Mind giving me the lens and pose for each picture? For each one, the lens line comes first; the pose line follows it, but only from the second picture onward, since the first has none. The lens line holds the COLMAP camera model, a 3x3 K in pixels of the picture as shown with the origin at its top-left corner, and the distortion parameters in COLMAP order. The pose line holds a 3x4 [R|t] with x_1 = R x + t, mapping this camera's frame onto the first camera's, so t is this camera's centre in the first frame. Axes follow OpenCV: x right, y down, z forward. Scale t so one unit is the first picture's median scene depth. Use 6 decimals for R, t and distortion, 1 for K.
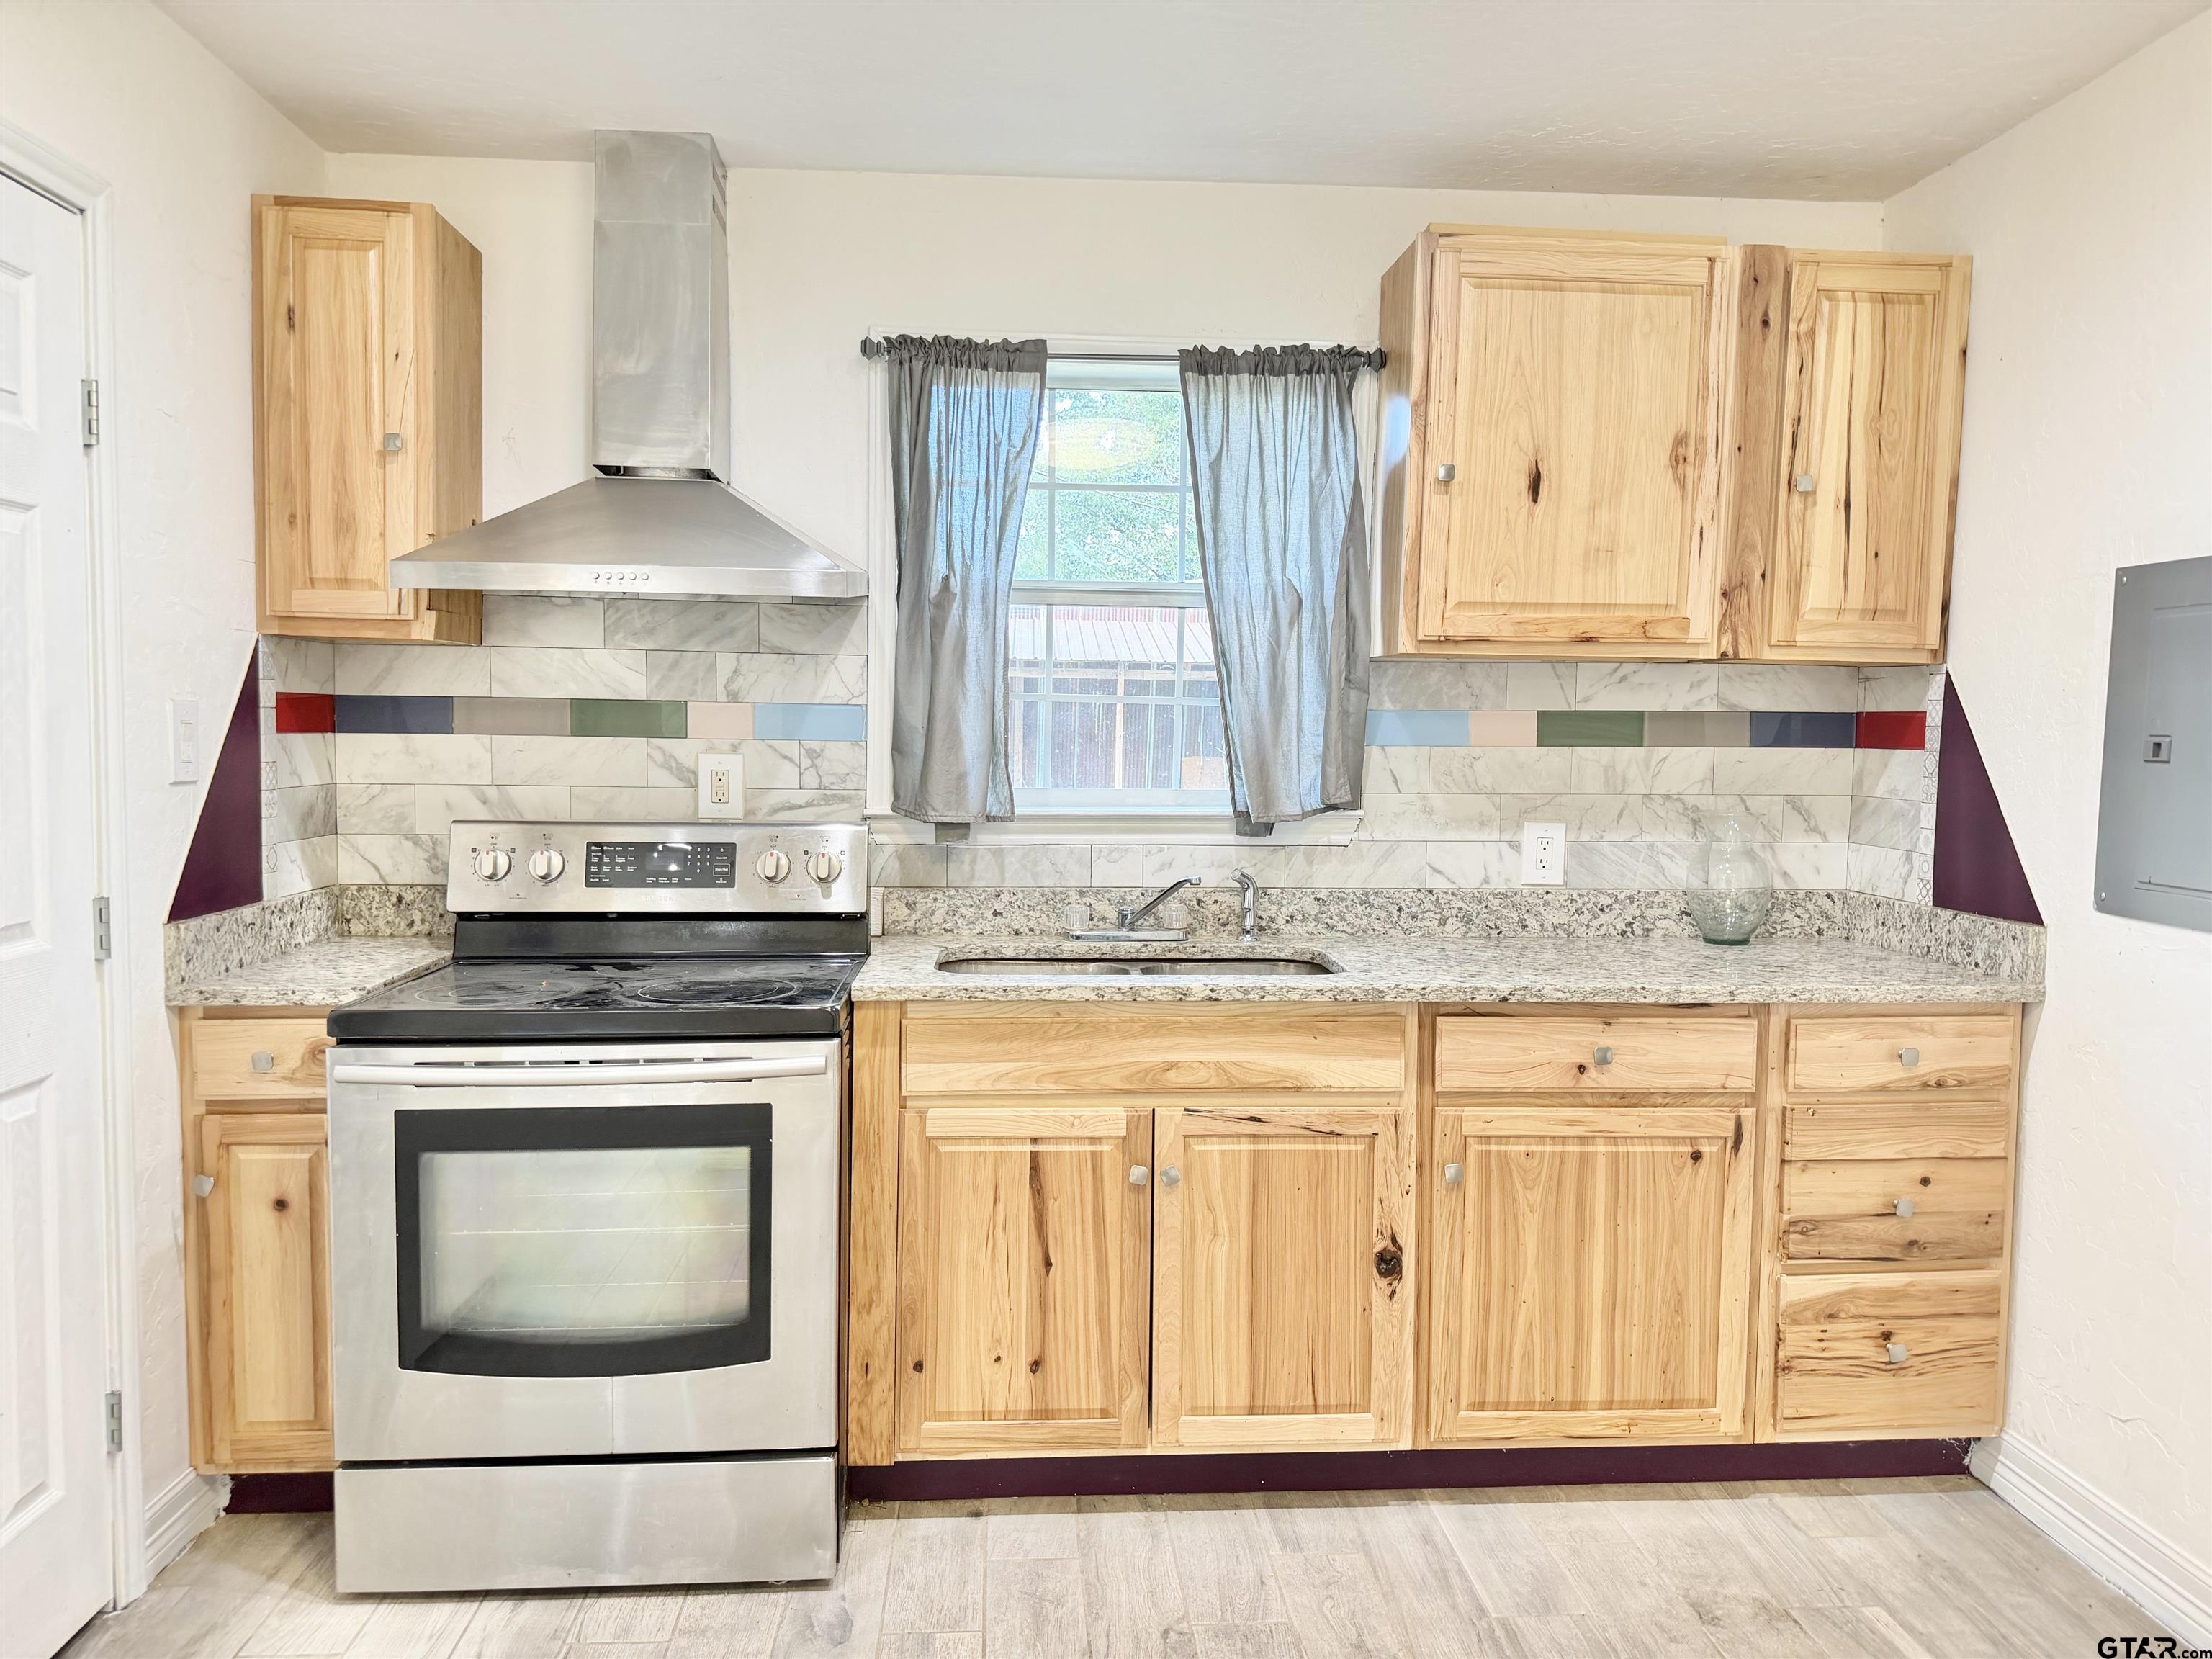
lens RADIAL K [[1568.0, 0, 1106.0], [0, 1568.0, 829.5], [0, 0, 1]] dist [0.171798, -0.297741]
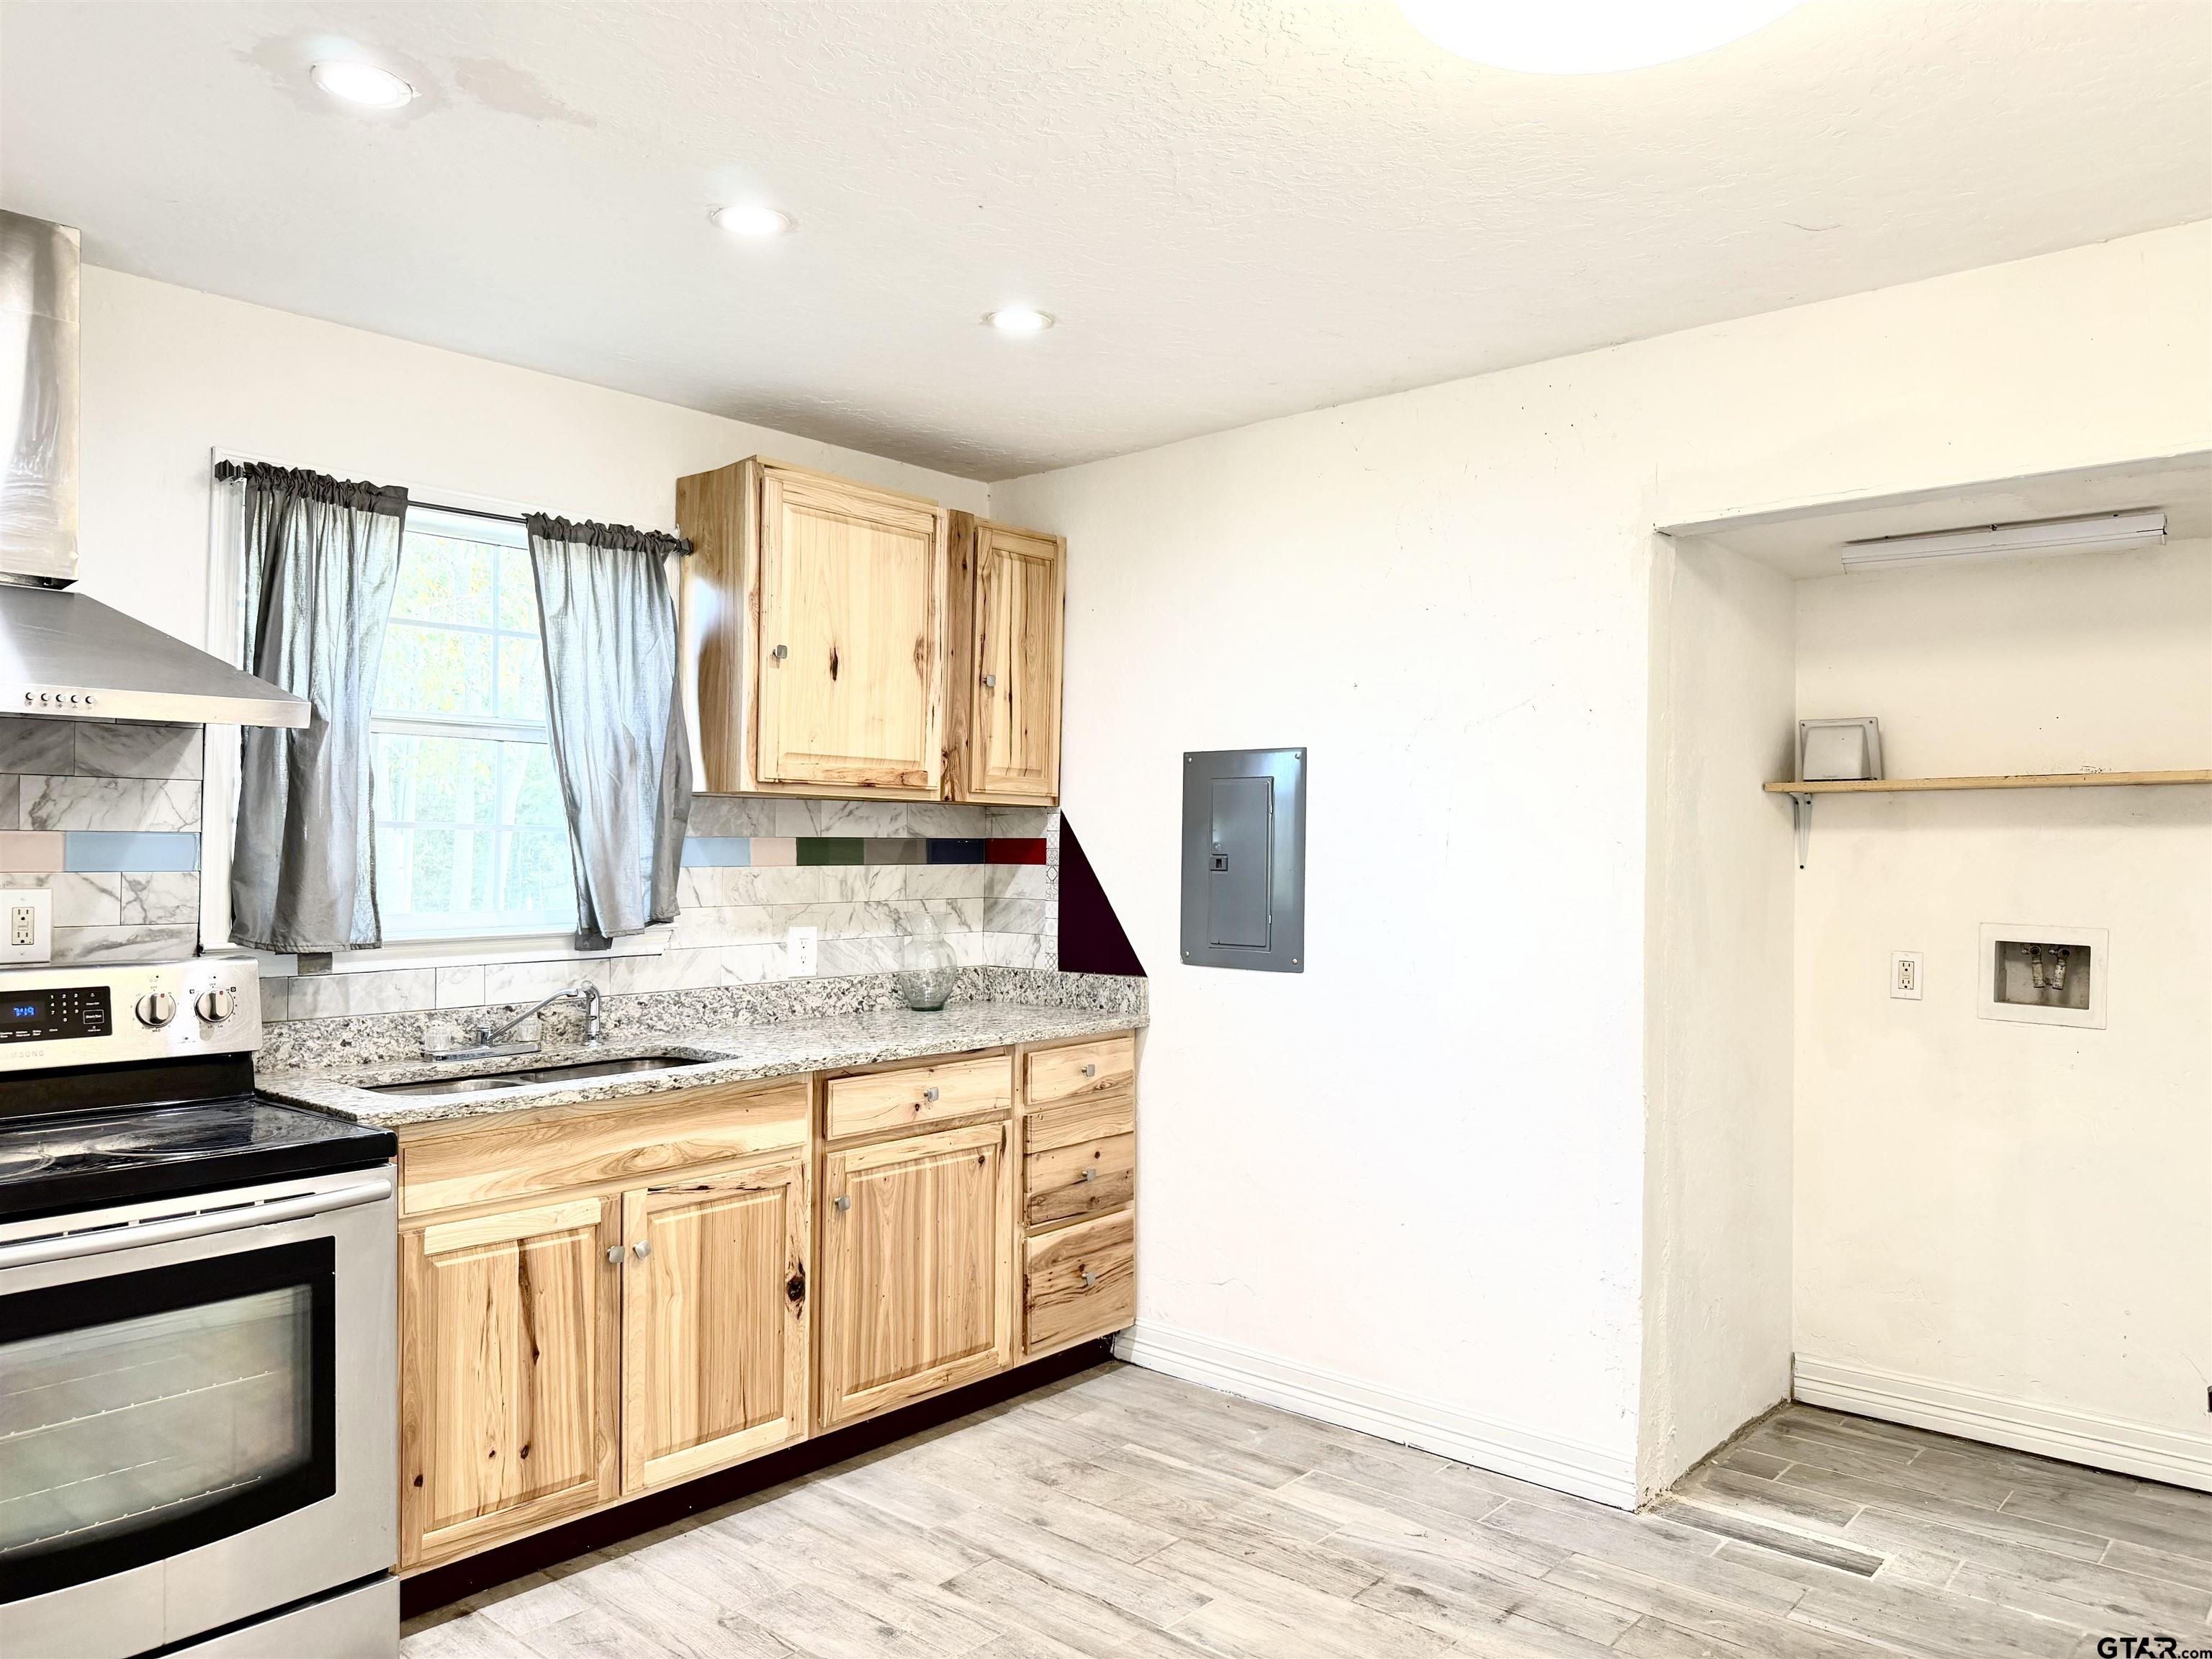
lens RADIAL K [[1568.0, 0, 1106.0], [0, 1568.0, 829.5], [0, 0, 1]] dist [0.171798, -0.297741]
pose [[0.717320, 0.000293, 0.696744, -0.468538], [0.048845, 0.997518, -0.050707, -0.006624], [-0.695030, 0.070405, 0.715526, -0.067610]]
